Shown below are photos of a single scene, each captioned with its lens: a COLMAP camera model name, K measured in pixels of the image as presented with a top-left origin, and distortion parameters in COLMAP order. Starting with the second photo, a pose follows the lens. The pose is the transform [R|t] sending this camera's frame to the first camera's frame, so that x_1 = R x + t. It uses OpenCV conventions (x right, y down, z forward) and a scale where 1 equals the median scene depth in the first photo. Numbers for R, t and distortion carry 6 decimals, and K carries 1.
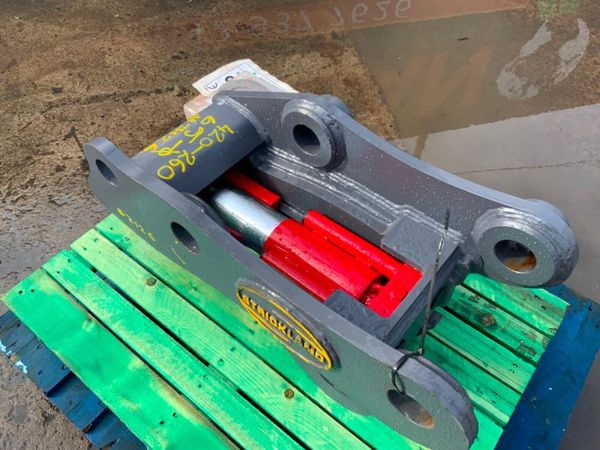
lens RADIAL K [[499.3, 0, 299.5], [0, 499.3, 226.1], [0, 0, 1]] dist [0.084138, -0.160589]
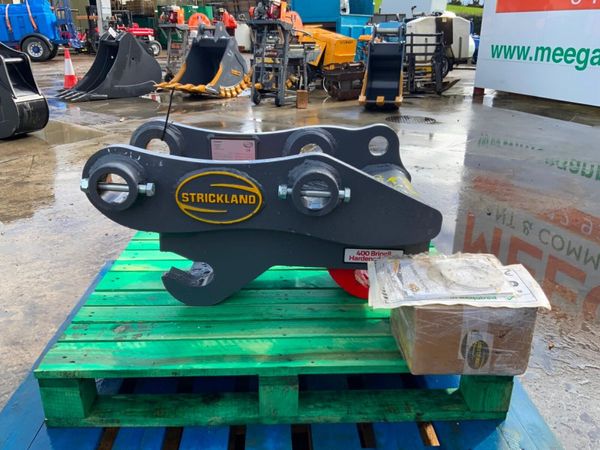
lens RADIAL K [[499.3, 0, 299.5], [0, 499.3, 226.1], [0, 0, 1]] dist [0.084138, -0.160589]
pose [[-0.766988, 0.207999, -0.607013, 0.694375], [-0.524464, 0.341811, 0.779809, -0.926415], [0.369683, 0.916462, -0.153077, 1.121937]]
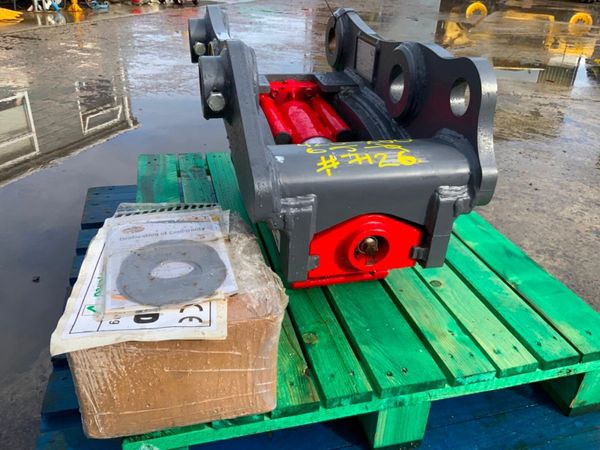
lens RADIAL K [[499.3, 0, 299.5], [0, 499.3, 226.1], [0, 0, 1]] dist [0.084138, -0.160589]
pose [[-0.795939, -0.334061, 0.504860, -0.527917], [0.446847, 0.238437, 0.862250, -0.761183], [-0.408422, 0.911894, -0.040507, 1.093922]]
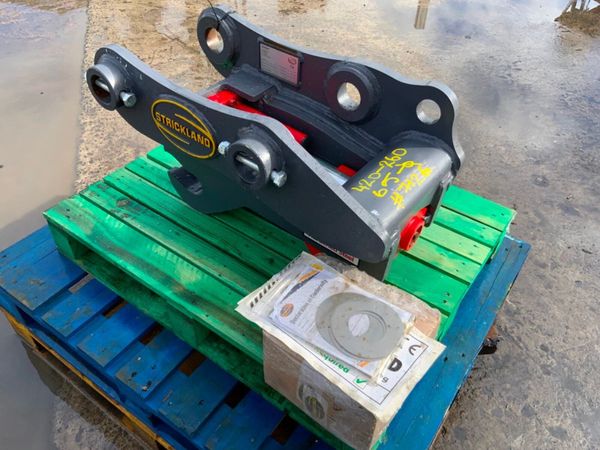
lens RADIAL K [[495.8, 0, 301.4], [0, 495.8, 226.0], [0, 0, 1]] dist [0.092923, -0.164573]
pose [[-0.996898, -0.012827, -0.077654, 0.033729], [-0.075939, -0.102579, 0.991822, -1.081761], [-0.020688, 0.994642, 0.101286, 0.939568]]
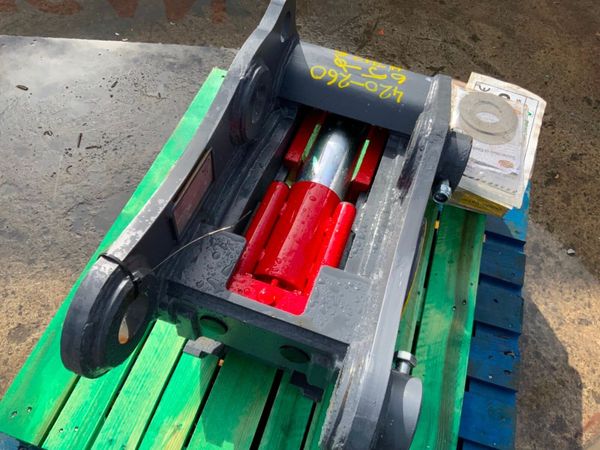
lens RADIAL K [[499.3, 0, 299.5], [0, 499.3, 226.1], [0, 0, 1]] dist [0.084138, -0.160589]
pose [[0.352076, 0.786748, -0.507021, 0.435725], [-0.782426, 0.544685, 0.301874, -0.191537], [0.513666, 0.290423, 0.807342, 0.215048]]
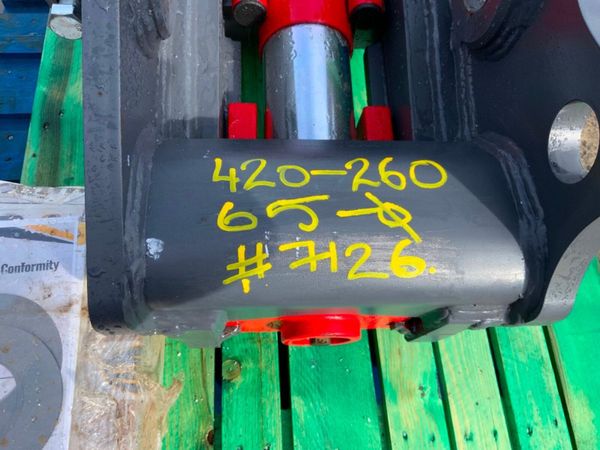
lens RADIAL K [[499.3, 0, 299.5], [0, 499.3, 226.1], [0, 0, 1]] dist [0.084138, -0.160589]
pose [[-0.665604, -0.713078, 0.220206, -0.283426], [0.526681, -0.239767, 0.815548, -0.458844], [-0.528751, 0.658811, 0.535155, 0.765948]]
